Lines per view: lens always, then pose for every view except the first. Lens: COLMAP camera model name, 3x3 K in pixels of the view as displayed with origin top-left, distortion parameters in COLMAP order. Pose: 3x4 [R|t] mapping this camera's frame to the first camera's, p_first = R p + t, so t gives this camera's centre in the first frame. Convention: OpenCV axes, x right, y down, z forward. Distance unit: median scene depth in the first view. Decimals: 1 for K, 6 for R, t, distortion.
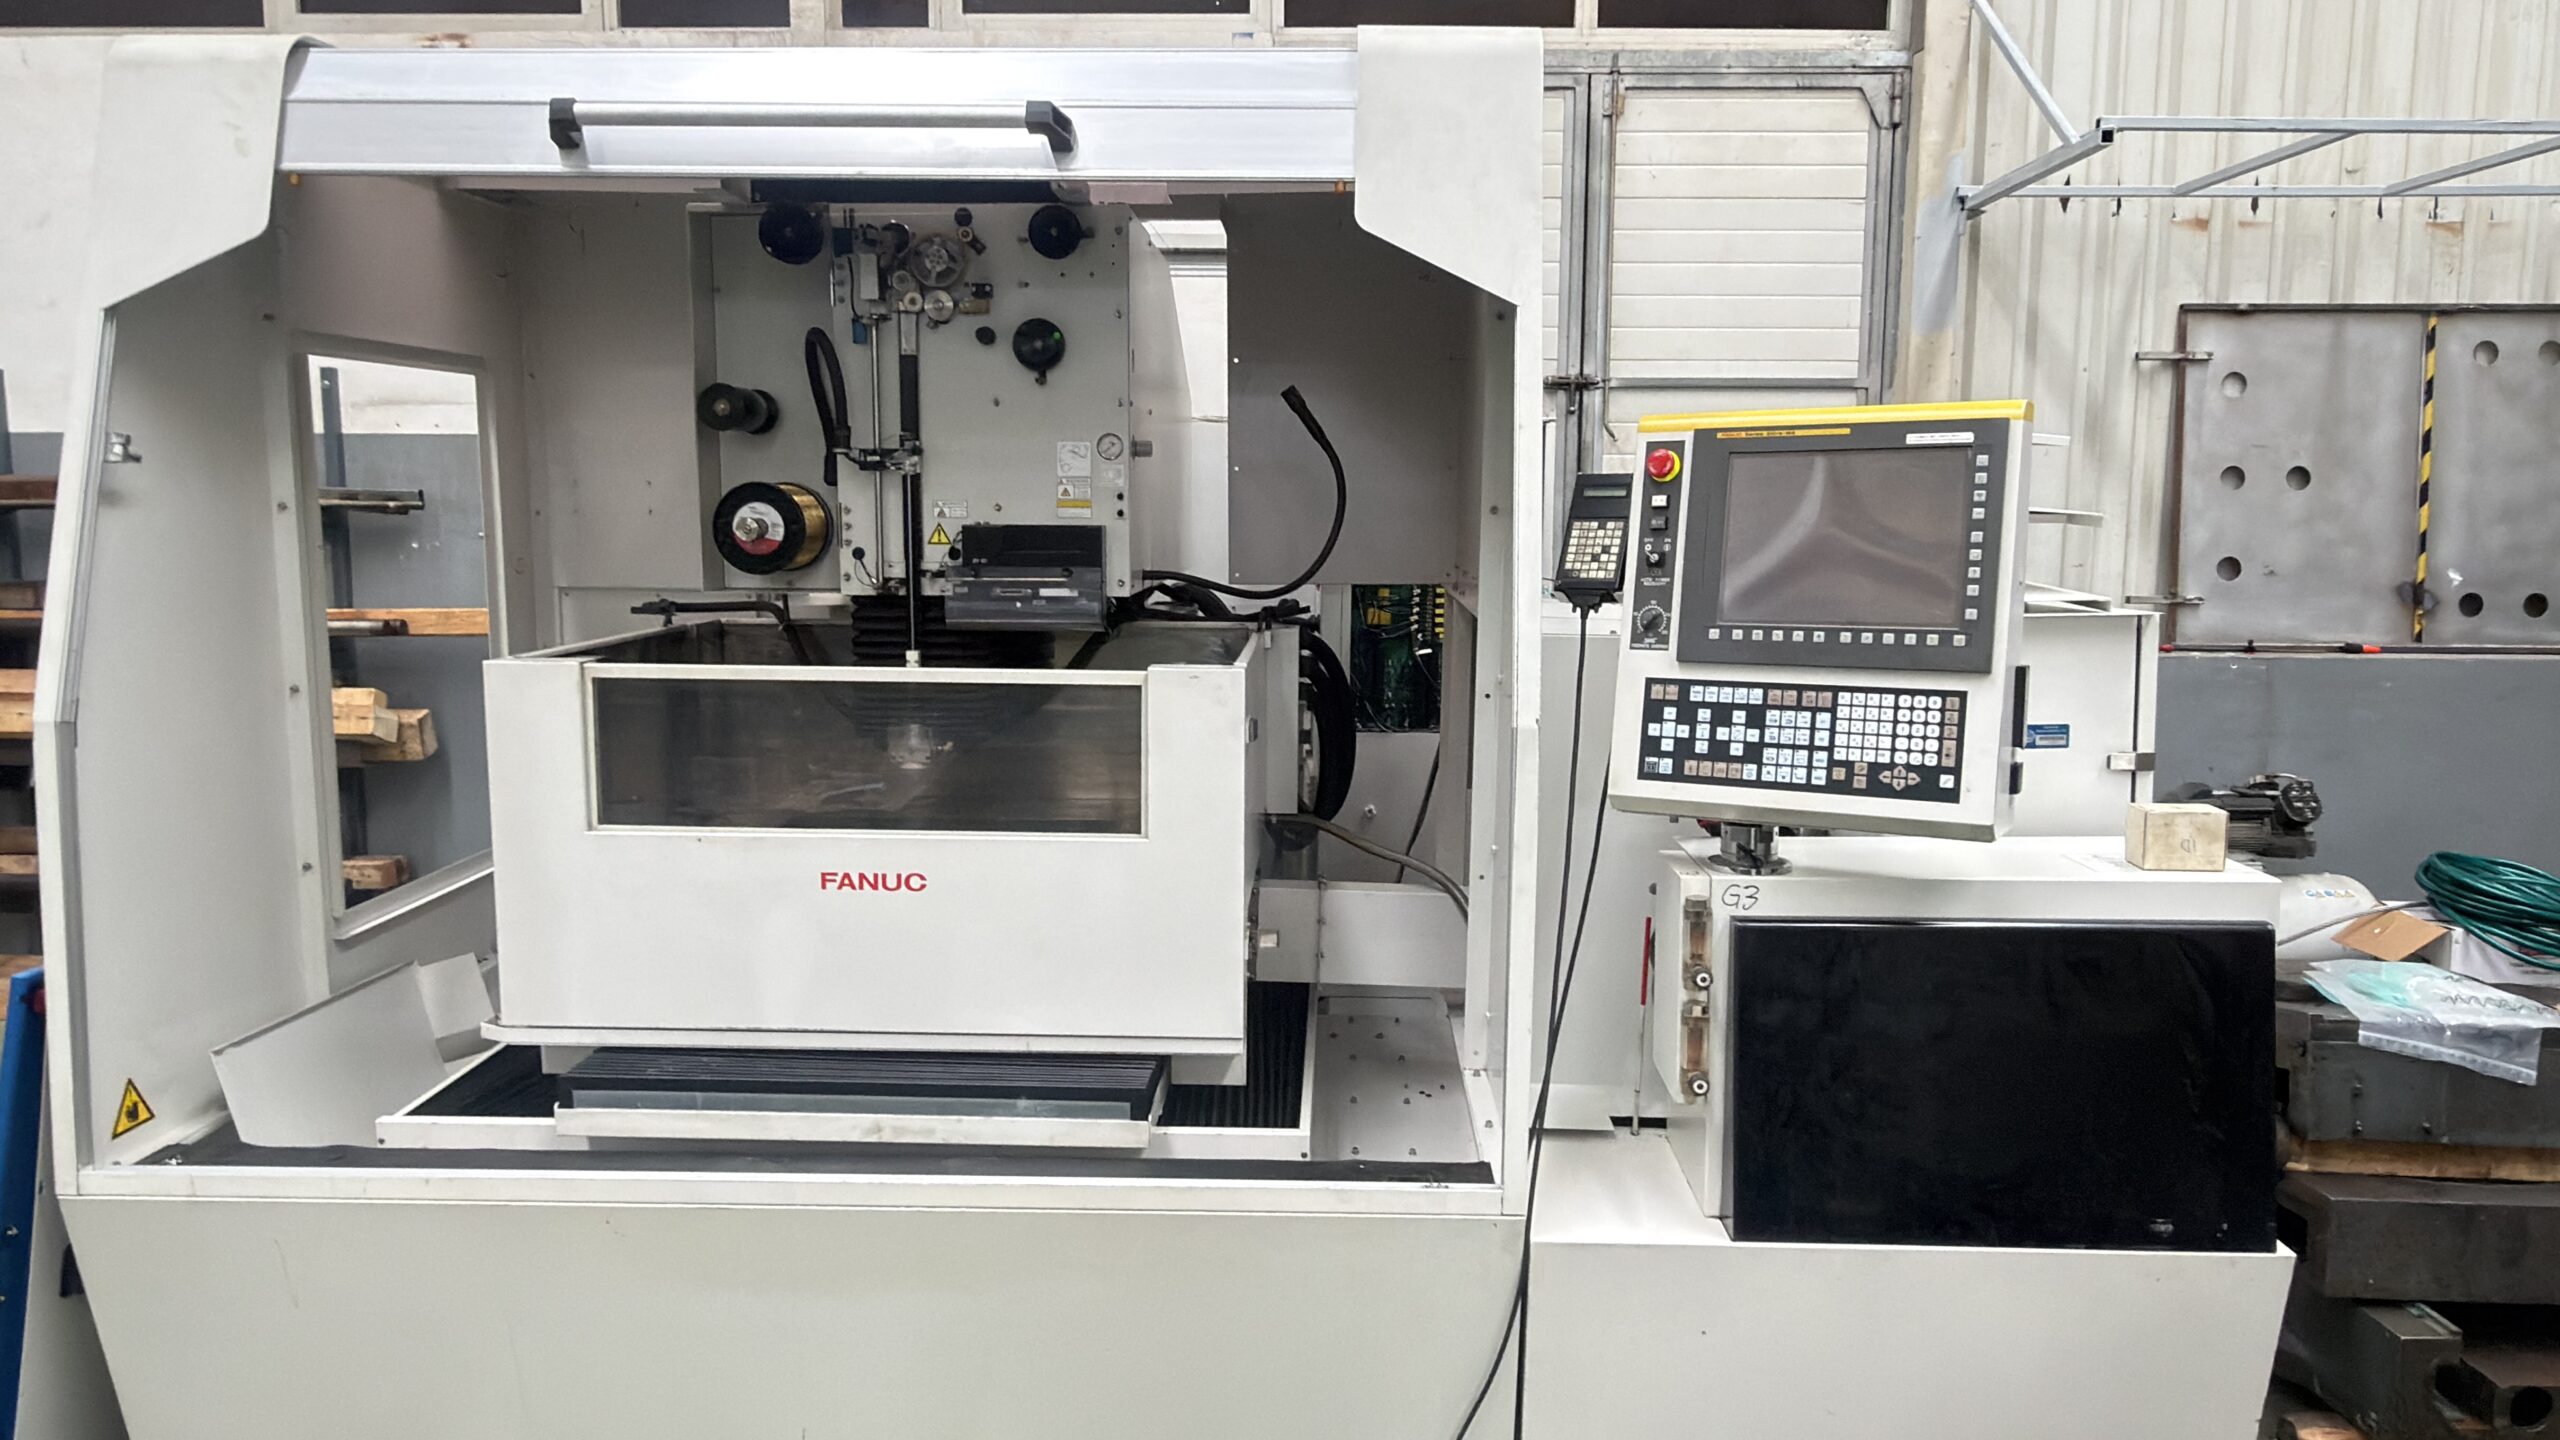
lens RADIAL K [[1725.5, 0, 1285.6], [0, 1725.5, 723.5], [0, 0, 1]] dist [-0.002288, 0.006116]
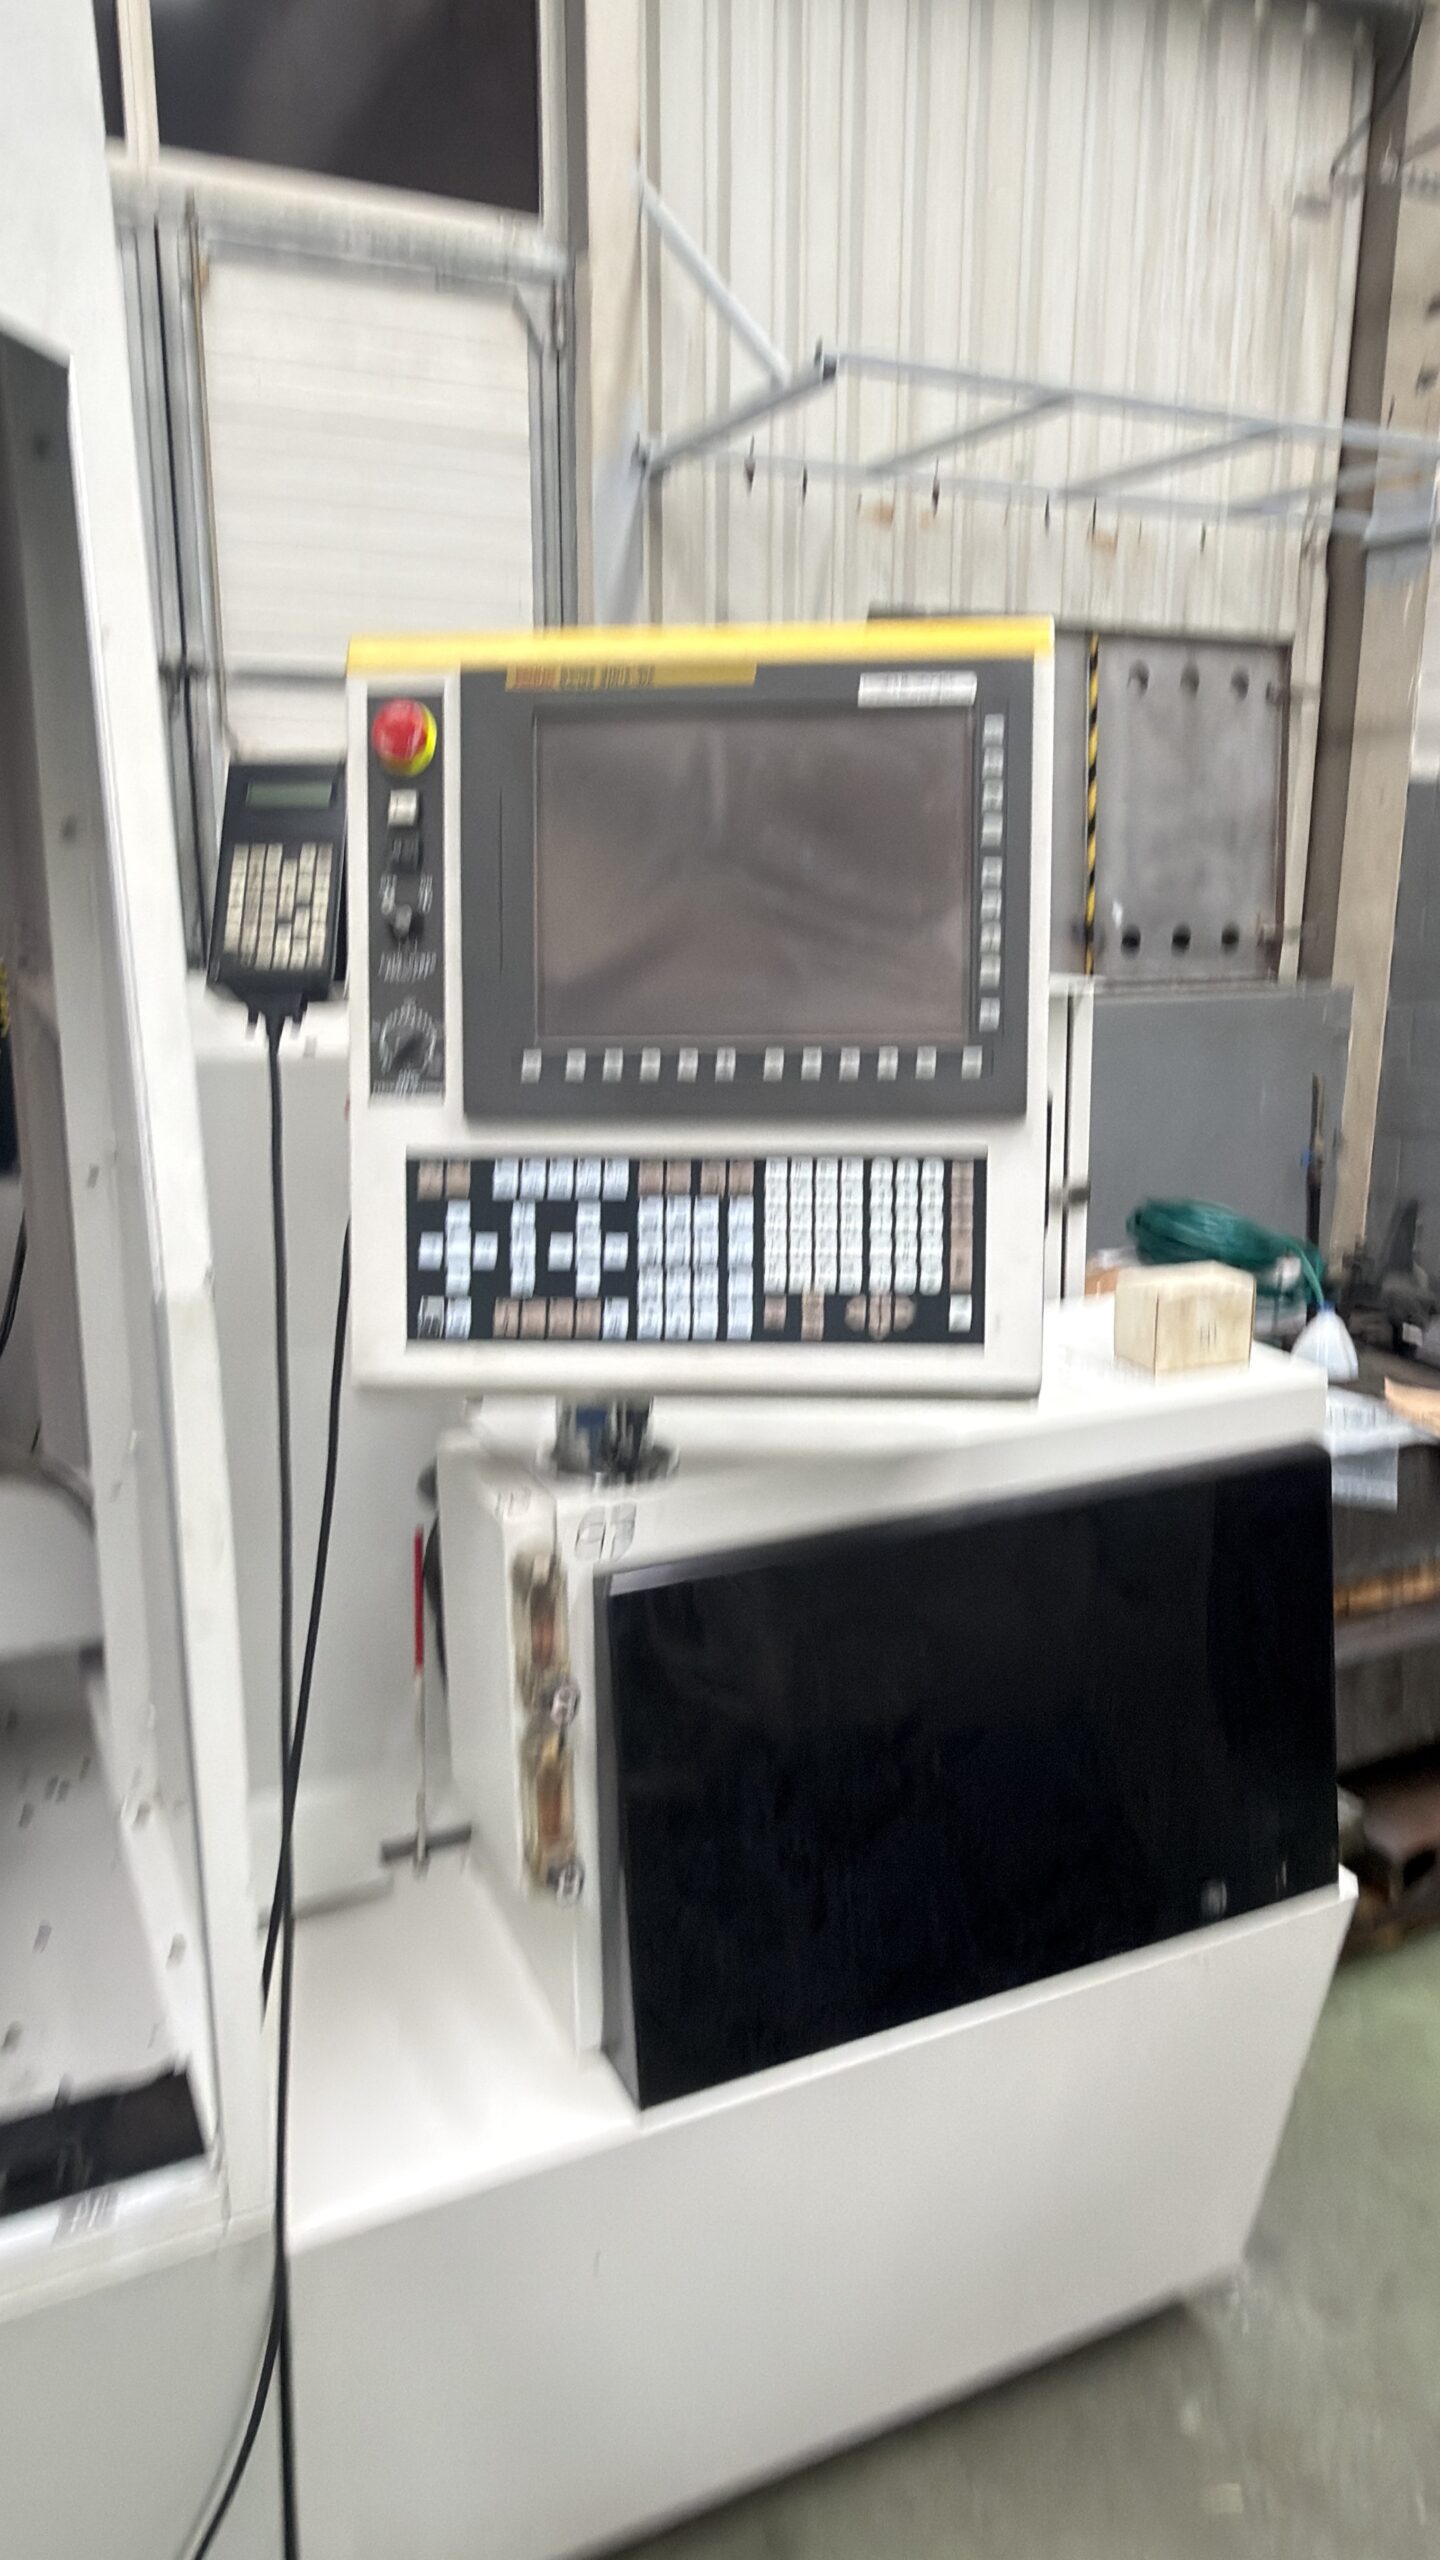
lens RADIAL K [[1725.5, 0, 732.7], [0, 1725.5, 1267.9], [0, 0, 1]] dist [-0.002288, 0.006116]
pose [[0.891885, -0.108824, 0.438975, 0.055357], [0.058348, 0.990195, 0.126926, -0.046069], [-0.448483, -0.087590, 0.889489, 0.425623]]
